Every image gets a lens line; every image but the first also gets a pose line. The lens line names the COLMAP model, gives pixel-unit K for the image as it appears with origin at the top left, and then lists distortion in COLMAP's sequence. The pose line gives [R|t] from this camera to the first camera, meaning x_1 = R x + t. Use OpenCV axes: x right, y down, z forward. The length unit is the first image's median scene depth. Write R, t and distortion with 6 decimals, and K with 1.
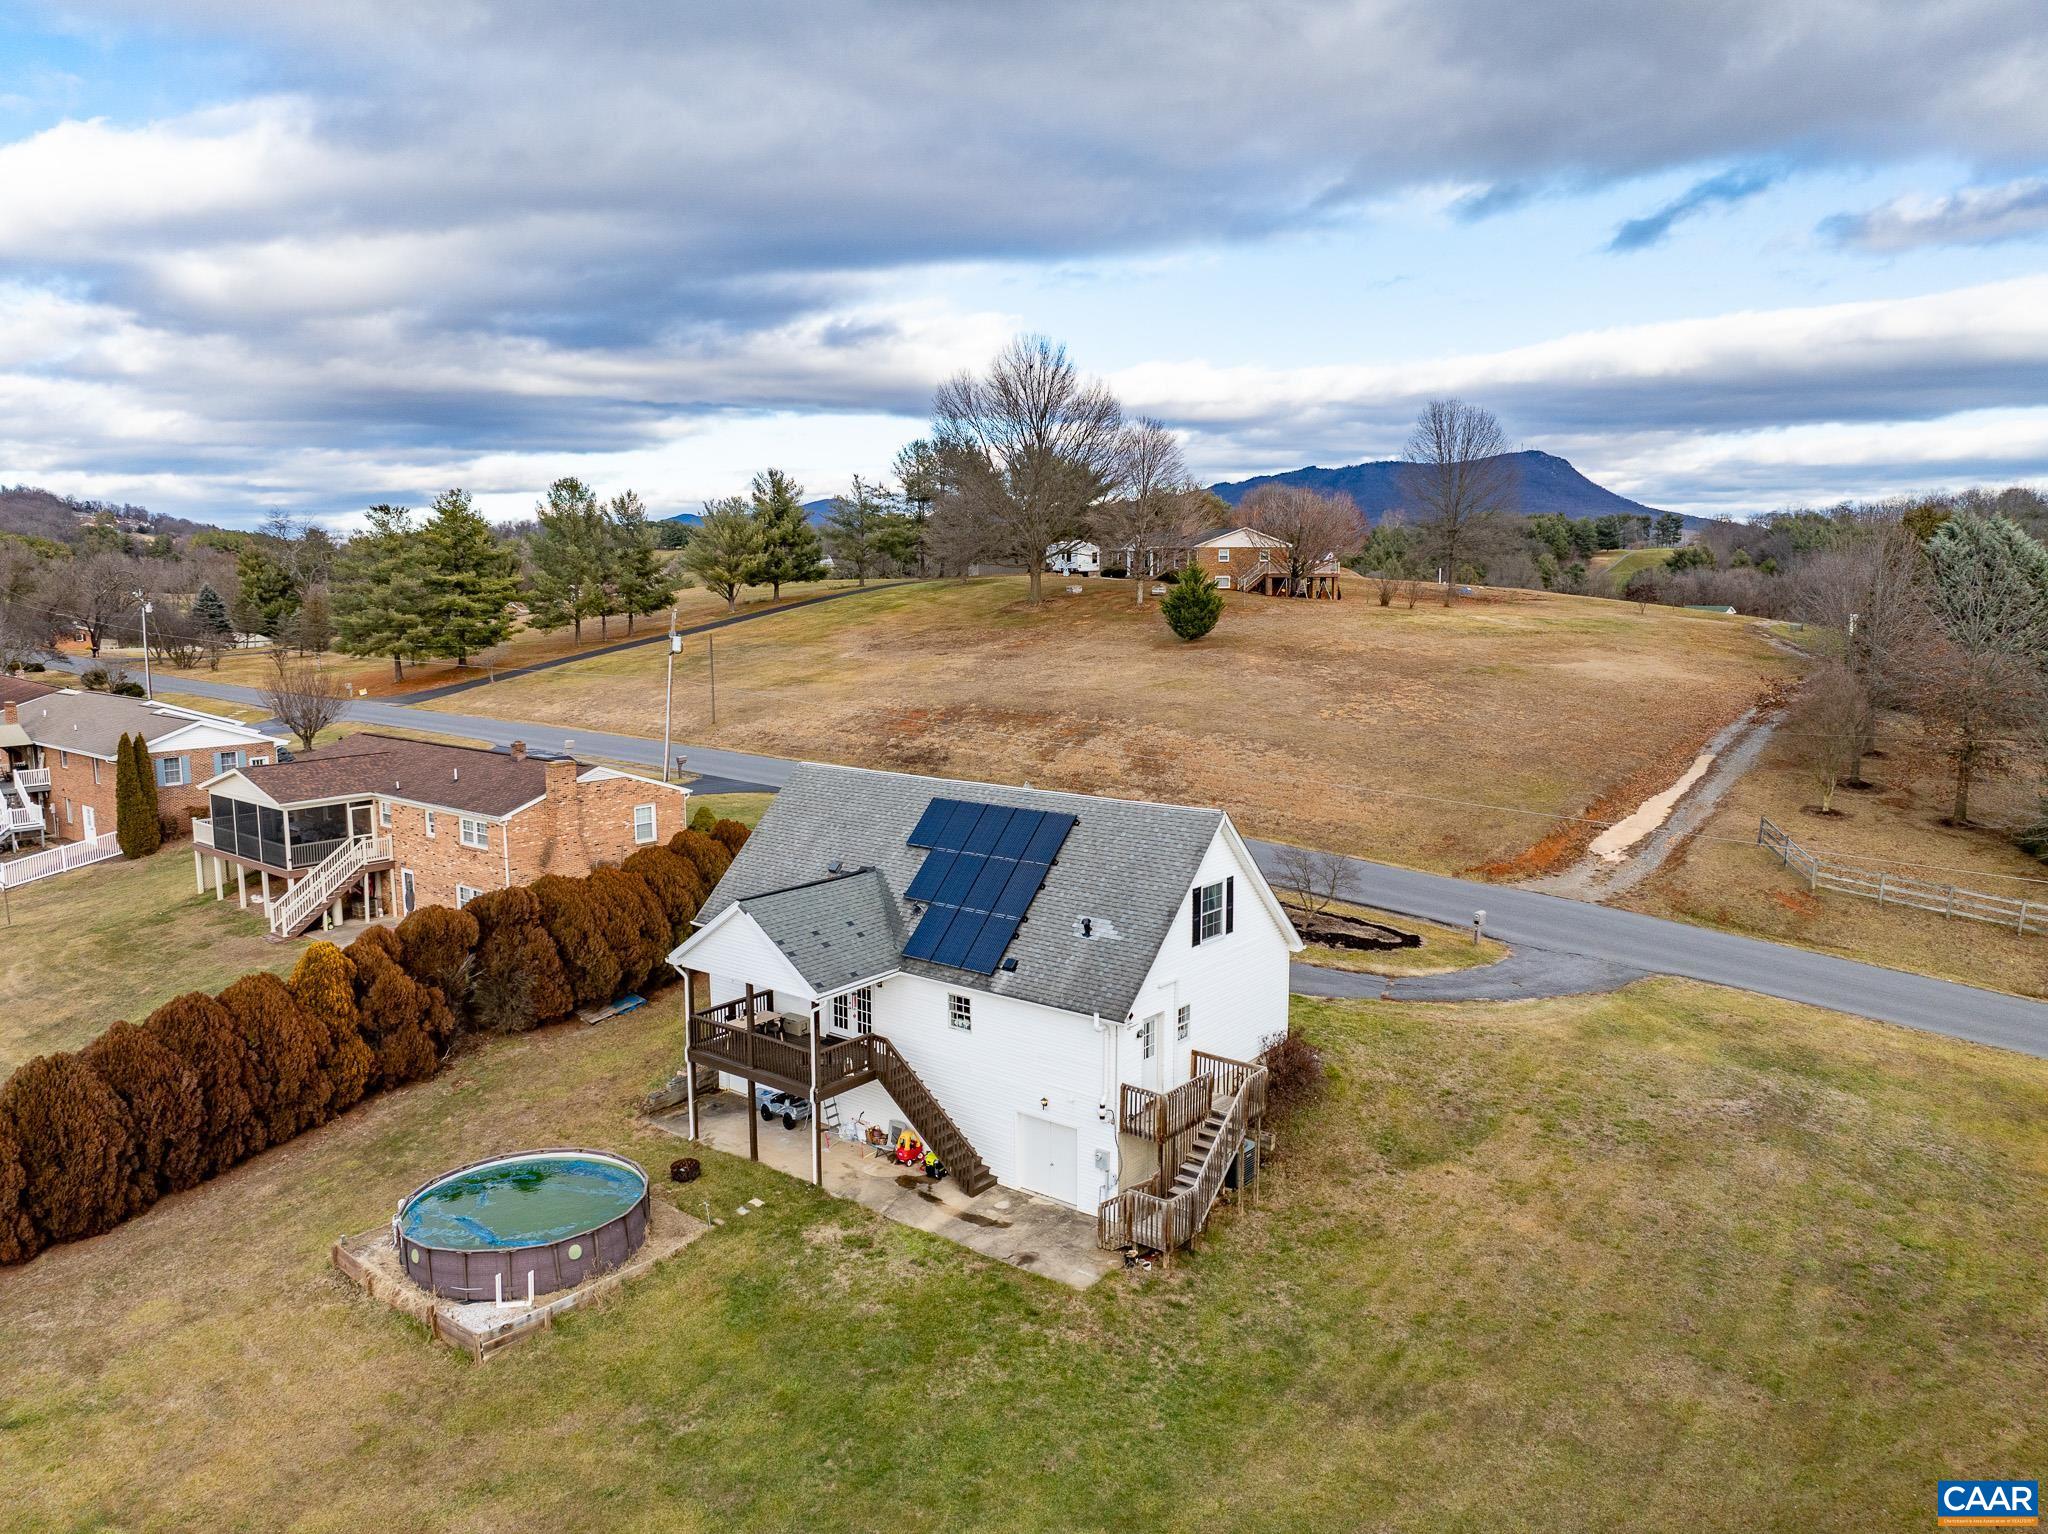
lens RADIAL K [[1443.1, 0, 1024.0], [0, 1443.1, 767.0], [0, 0, 1]] dist [-0.025979, -0.019245]
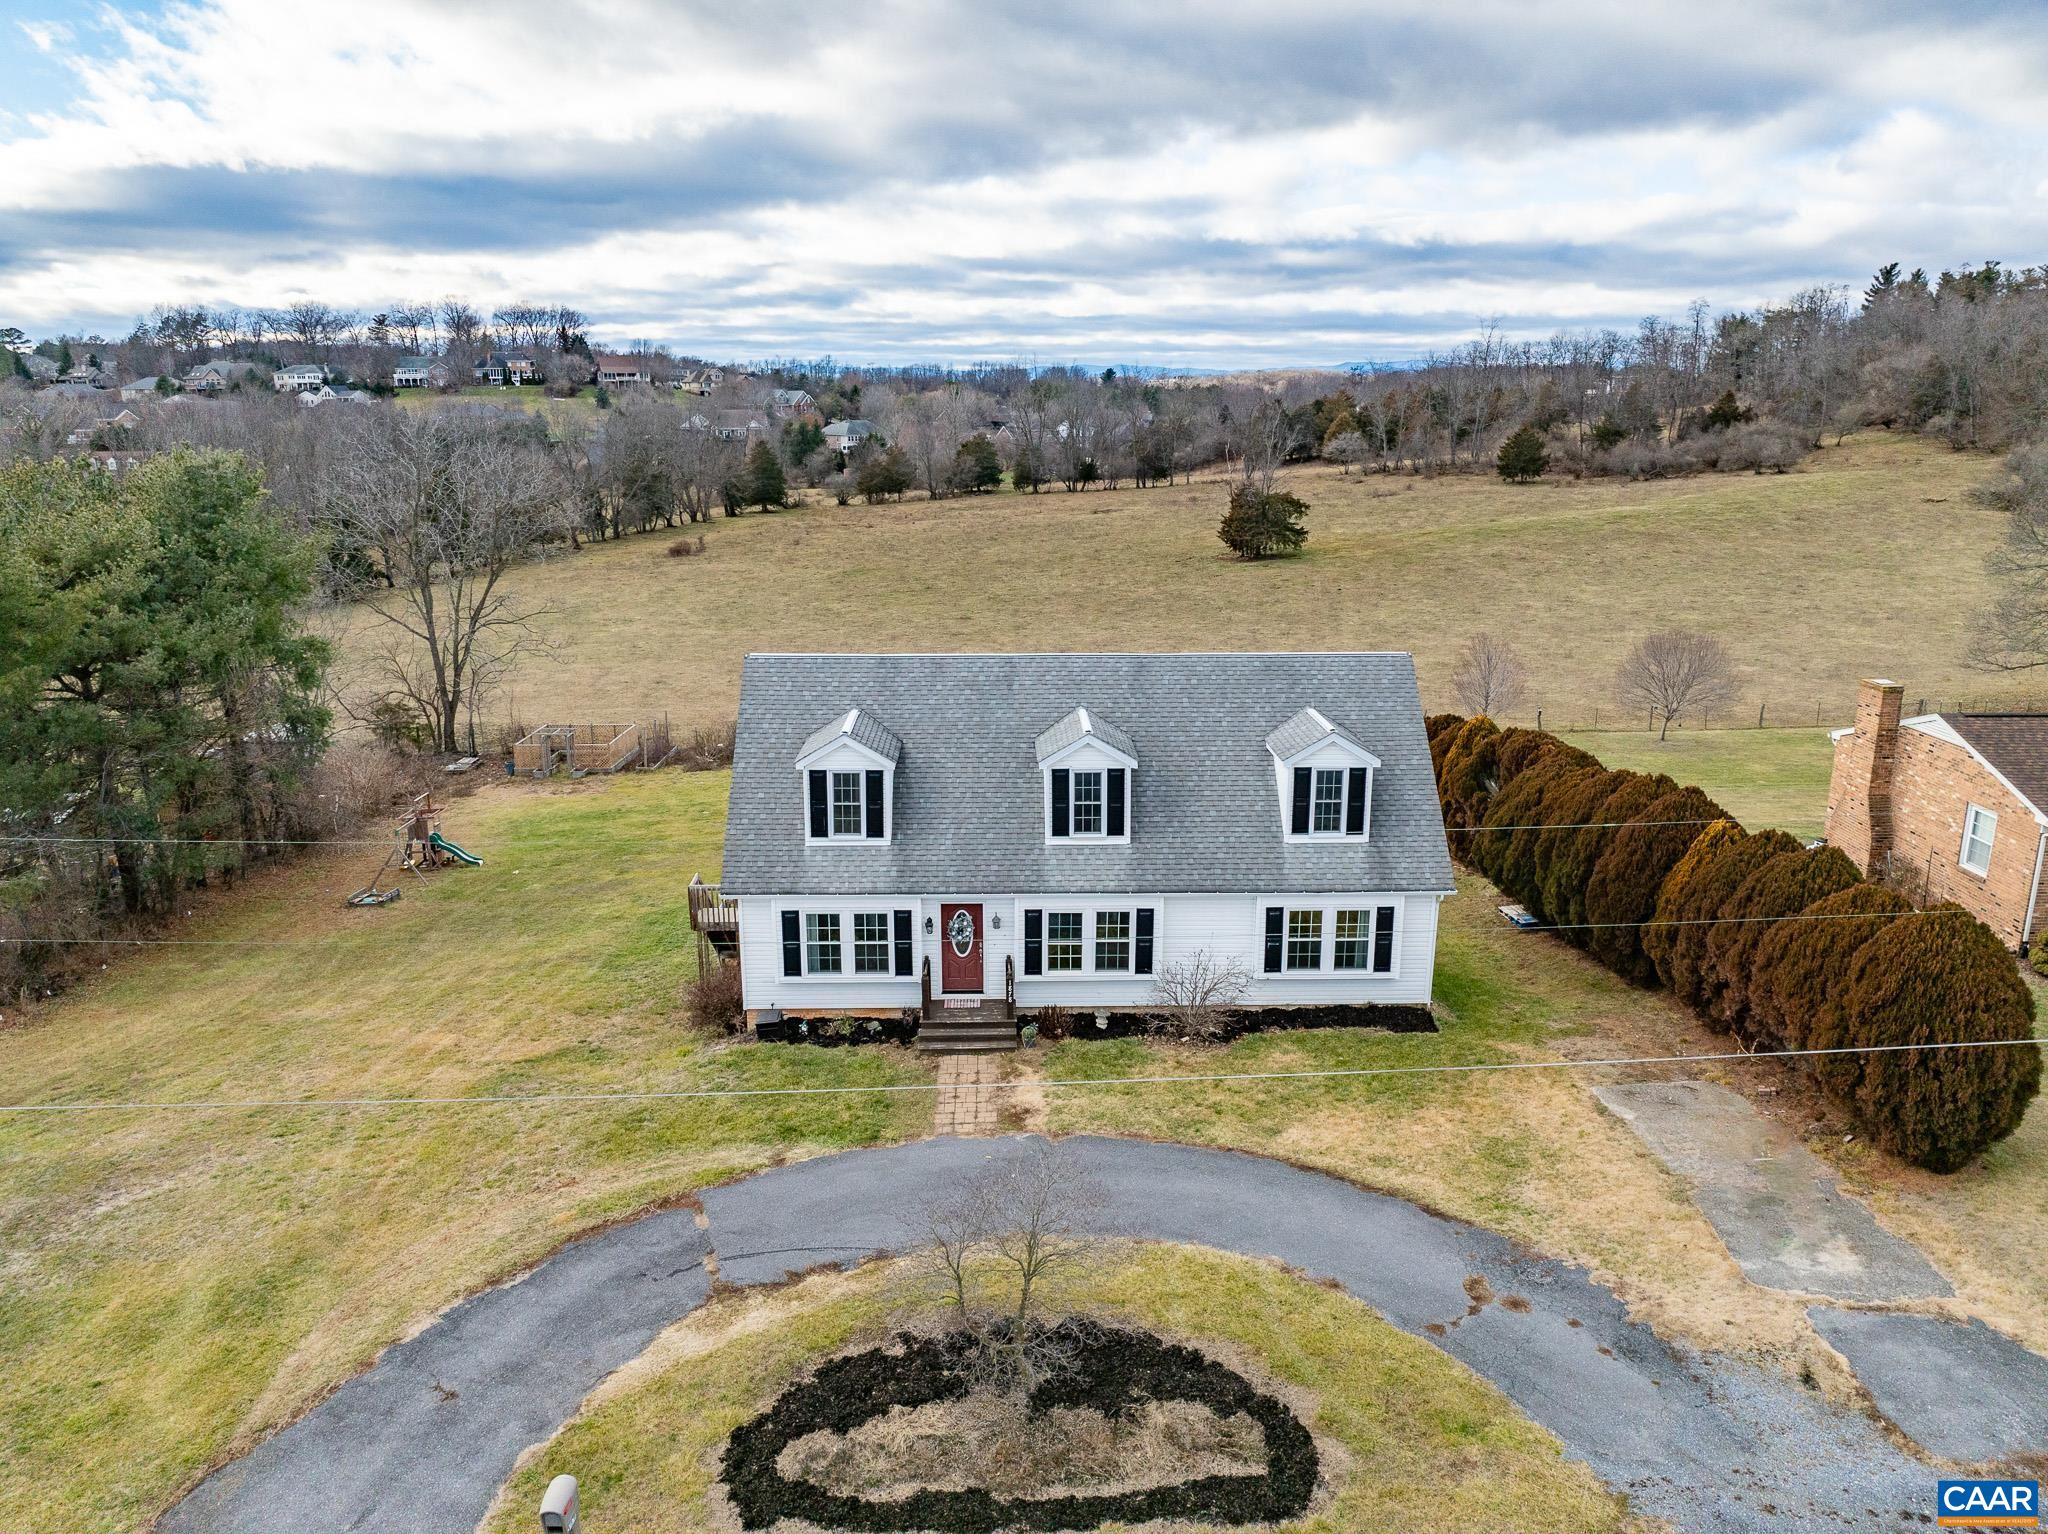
lens RADIAL K [[1443.1, 0, 1024.0], [0, 1443.1, 767.0], [0, 0, 1]] dist [-0.025979, -0.019245]
pose [[-0.766879, 0.162725, -0.620820, 0.502546], [-0.084971, 0.933064, 0.349530, -0.205241], [0.636142, 0.320799, -0.701720, 1.523421]]
